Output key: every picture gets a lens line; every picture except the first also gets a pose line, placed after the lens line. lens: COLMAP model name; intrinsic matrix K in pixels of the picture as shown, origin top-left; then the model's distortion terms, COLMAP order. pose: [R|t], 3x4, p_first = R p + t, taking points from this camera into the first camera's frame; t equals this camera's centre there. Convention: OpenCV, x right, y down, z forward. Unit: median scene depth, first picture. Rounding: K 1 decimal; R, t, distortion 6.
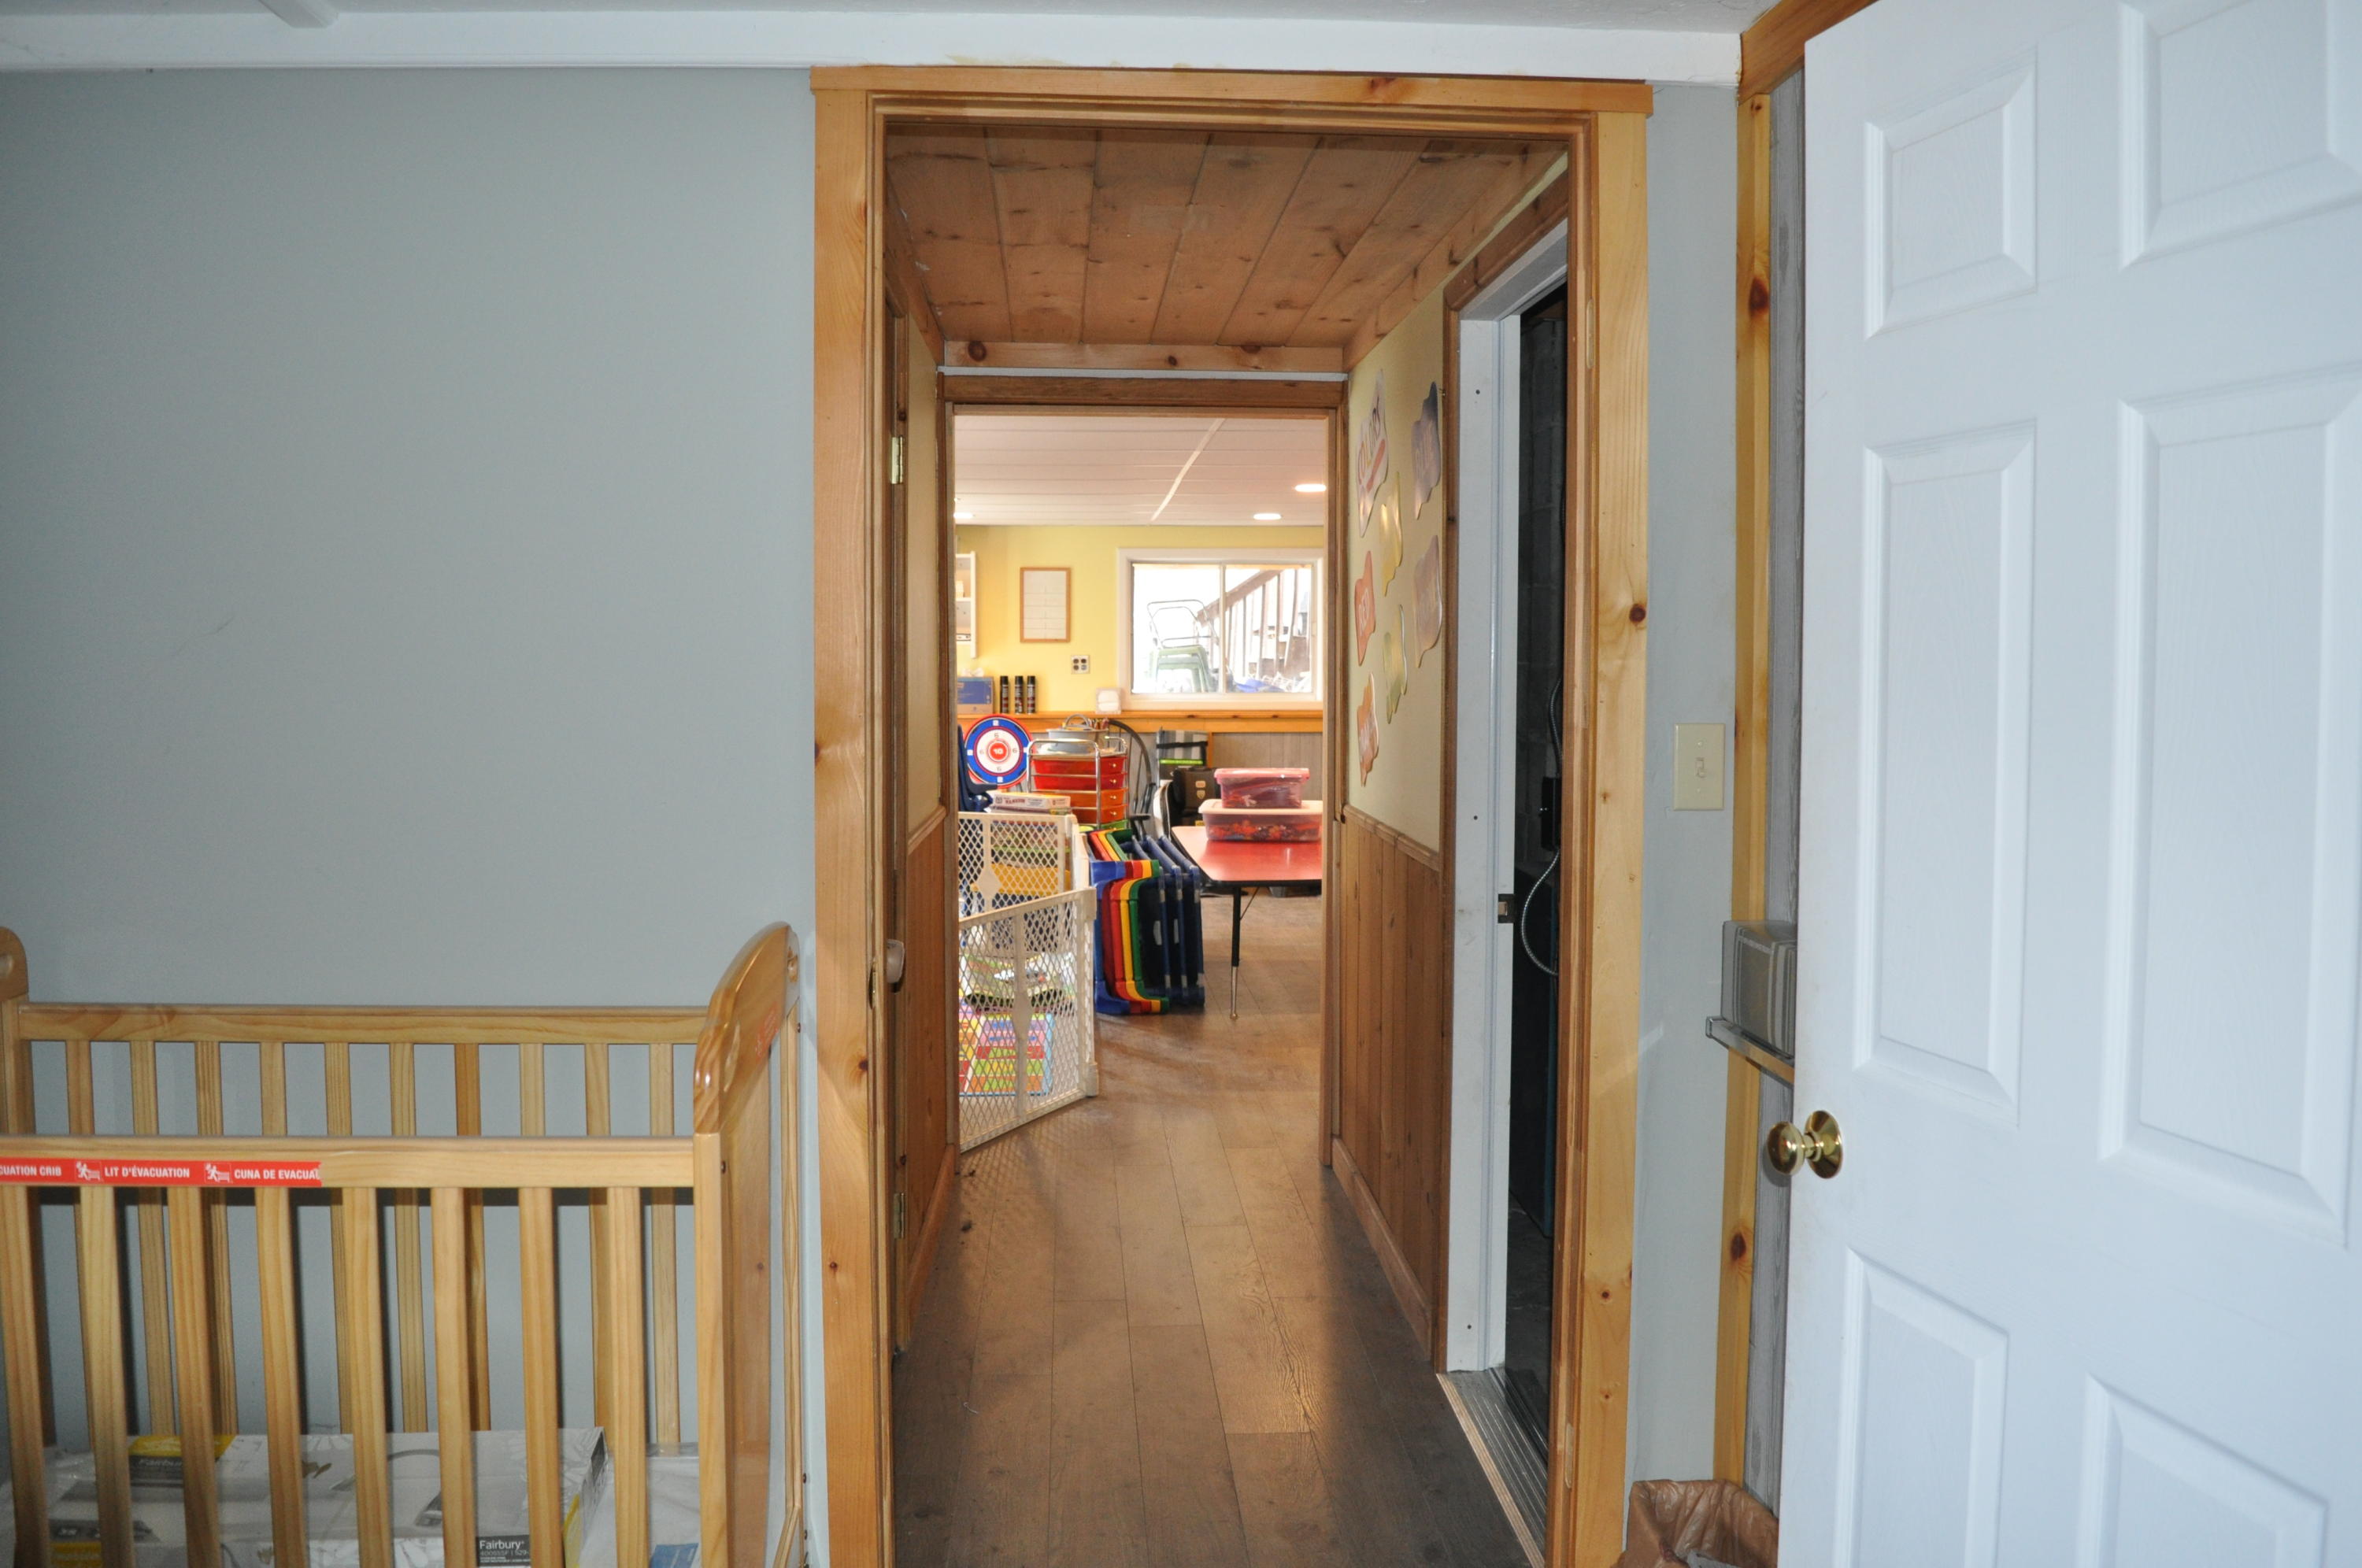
lens RADIAL K [[1851.5, 0, 1181.0], [0, 1851.5, 784.0], [0, 0, 1]] dist [-0.071300, 0.002696]
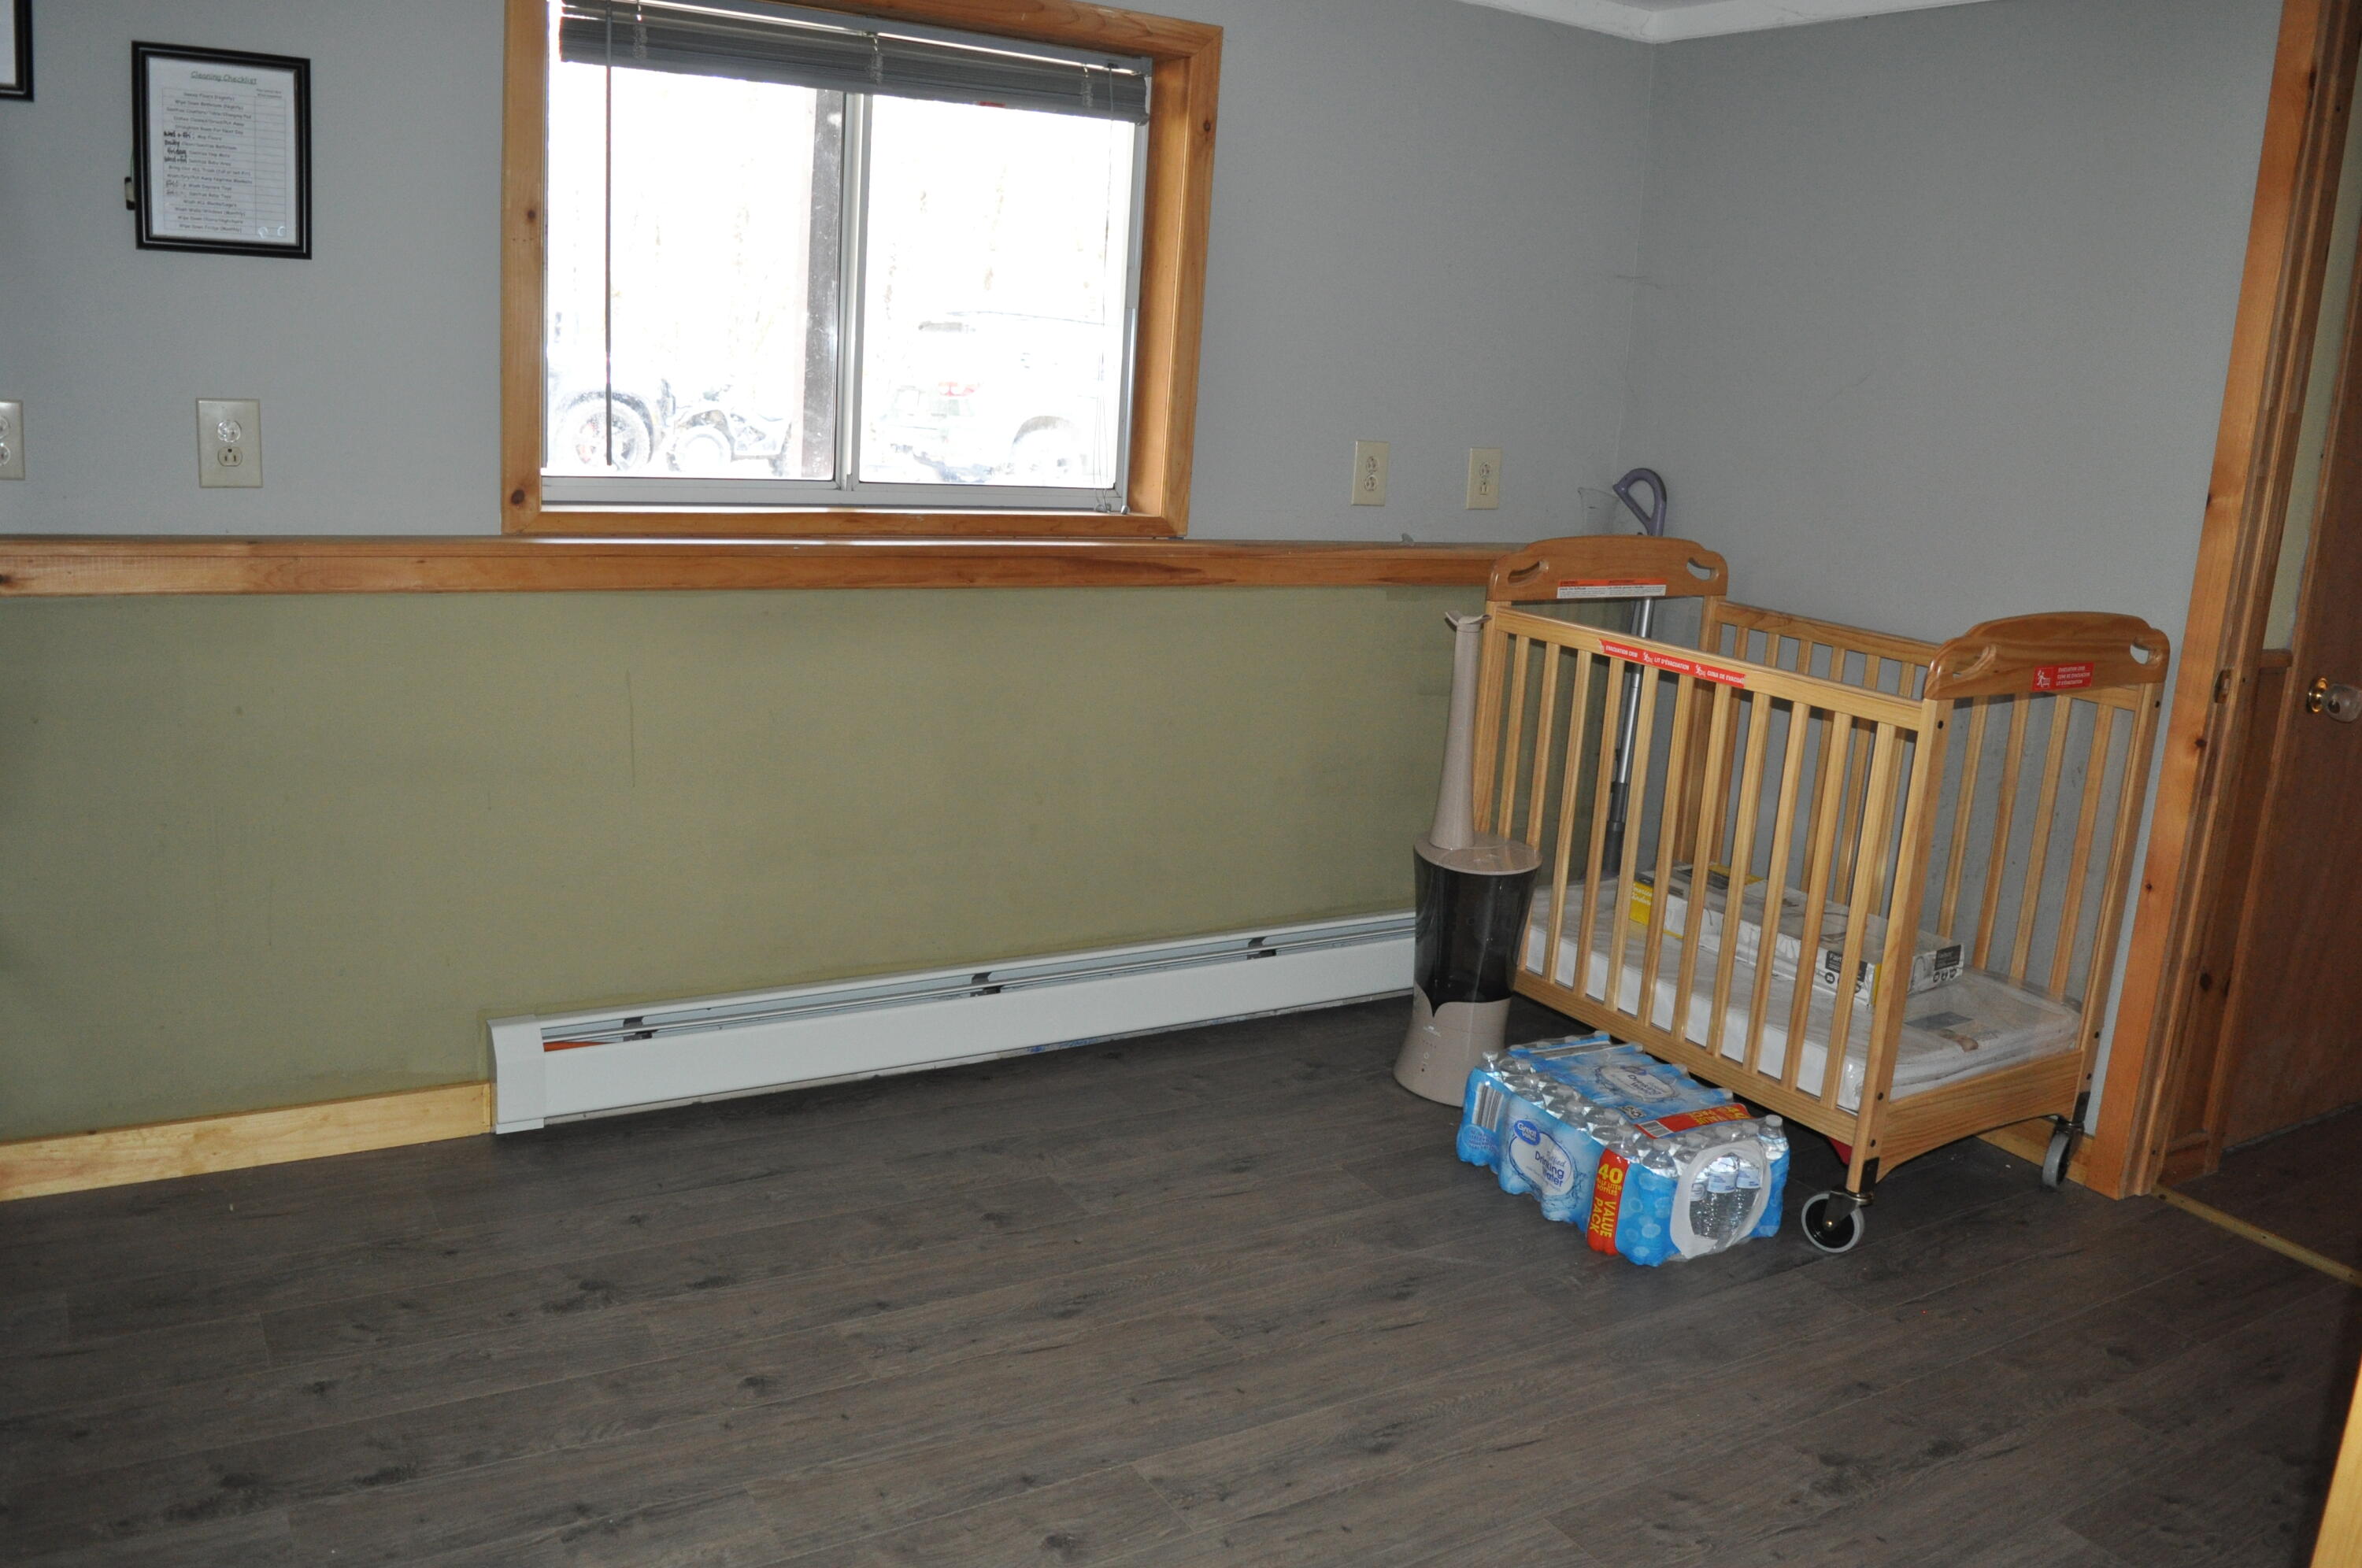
lens RADIAL K [[1851.5, 0, 1181.0], [0, 1851.5, 784.0], [0, 0, 1]] dist [-0.071300, 0.002696]
pose [[0.470079, 0.221683, -0.854331, 0.627753], [-0.124271, 0.974926, 0.184597, 0.034711], [0.873832, 0.019393, 0.485841, -0.276251]]
